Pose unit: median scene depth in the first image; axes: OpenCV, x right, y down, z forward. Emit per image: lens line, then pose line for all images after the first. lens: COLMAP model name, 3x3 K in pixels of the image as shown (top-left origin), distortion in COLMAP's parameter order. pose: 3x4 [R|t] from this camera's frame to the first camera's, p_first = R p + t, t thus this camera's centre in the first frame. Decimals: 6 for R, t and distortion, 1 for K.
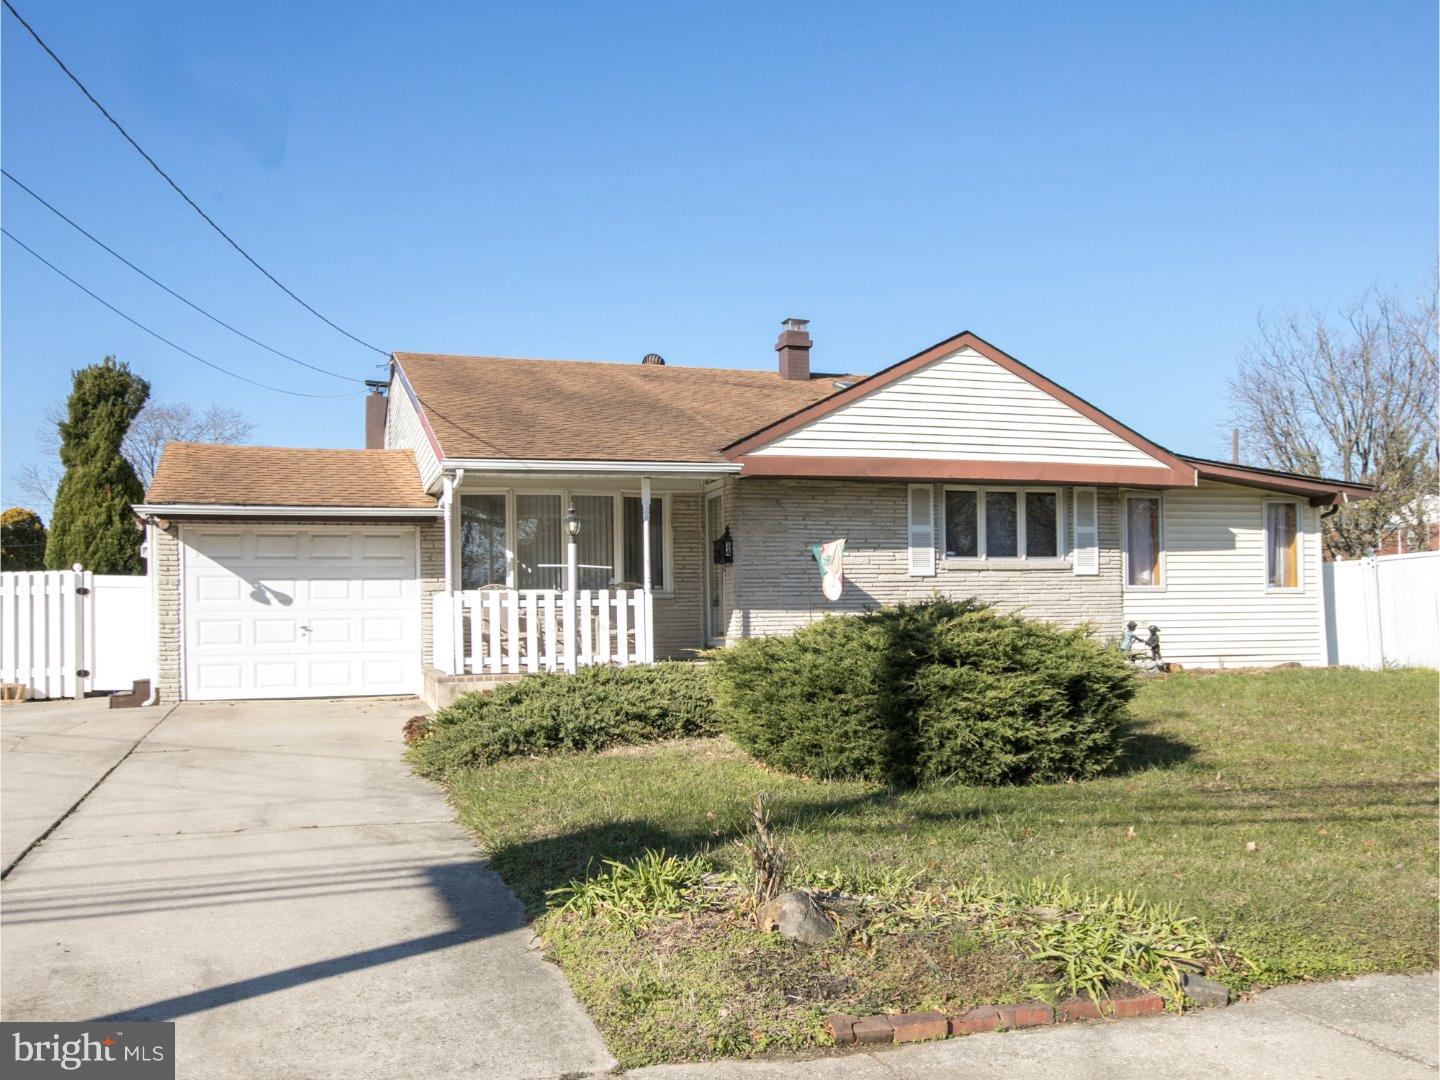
lens RADIAL K [[780.3, 0, 723.7], [0, 780.3, 506.0], [0, 0, 1]] dist [-0.002294, 0.000107]
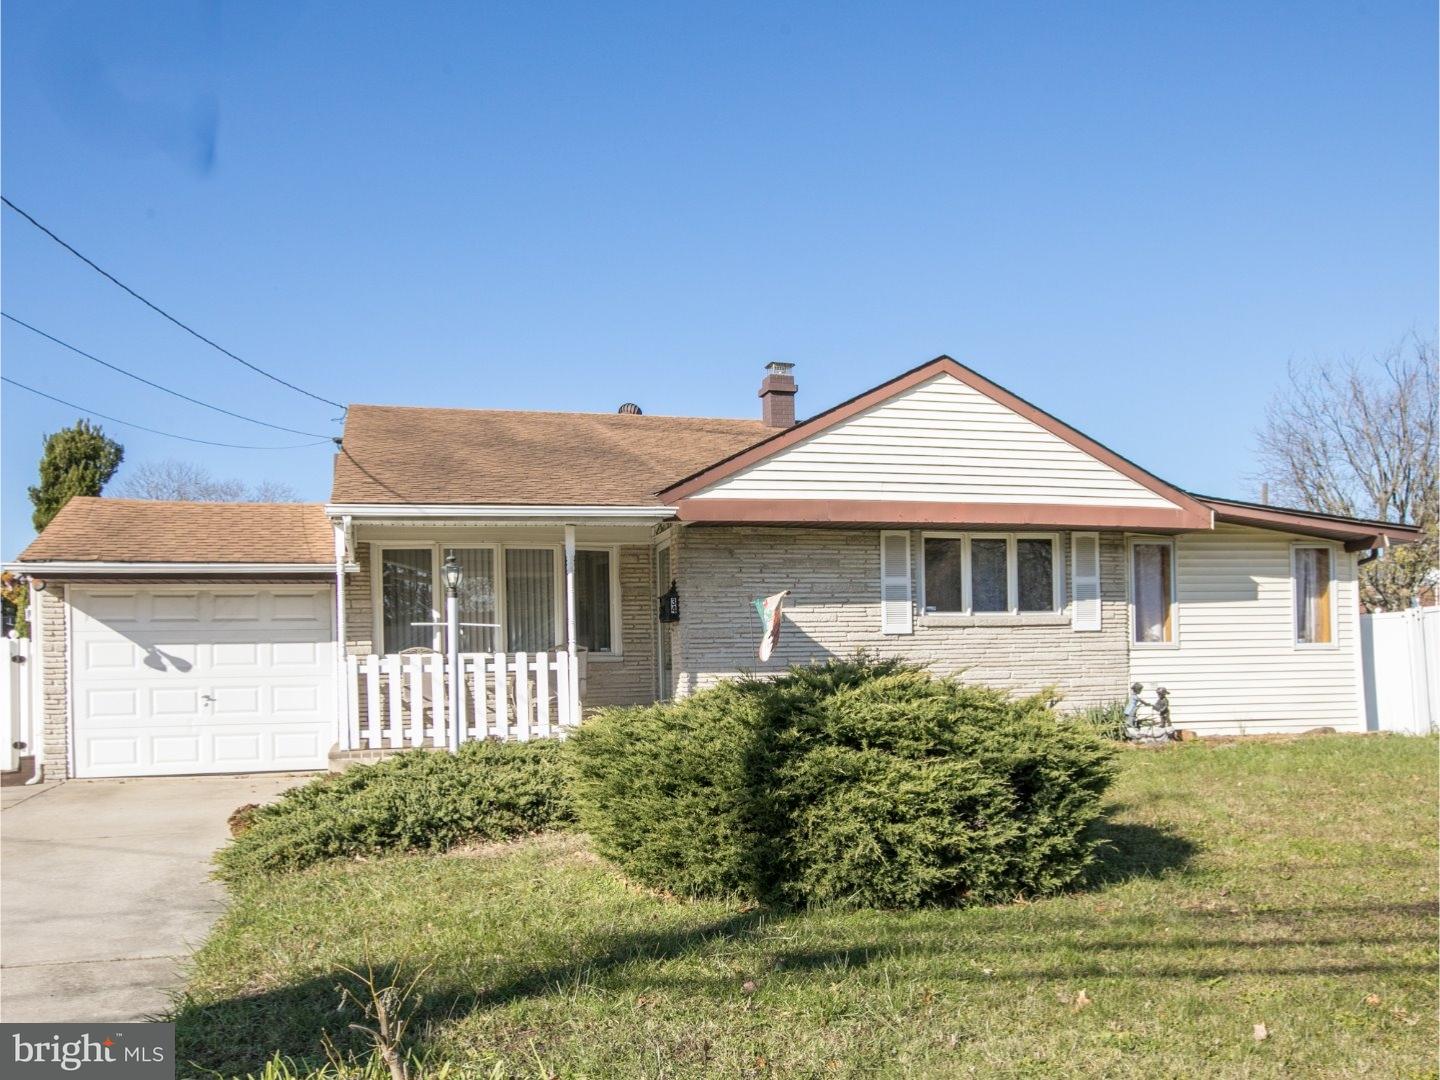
lens RADIAL K [[769.3, 0, 719.2], [0, 769.3, 581.1], [0, 0, 1]] dist [-0.005530, 0.003190]
pose [[0.999209, -0.012679, -0.037679, 0.092055], [0.013211, 0.999816, 0.013901, 0.016004], [0.037496, -0.014388, 0.999193, 0.126152]]
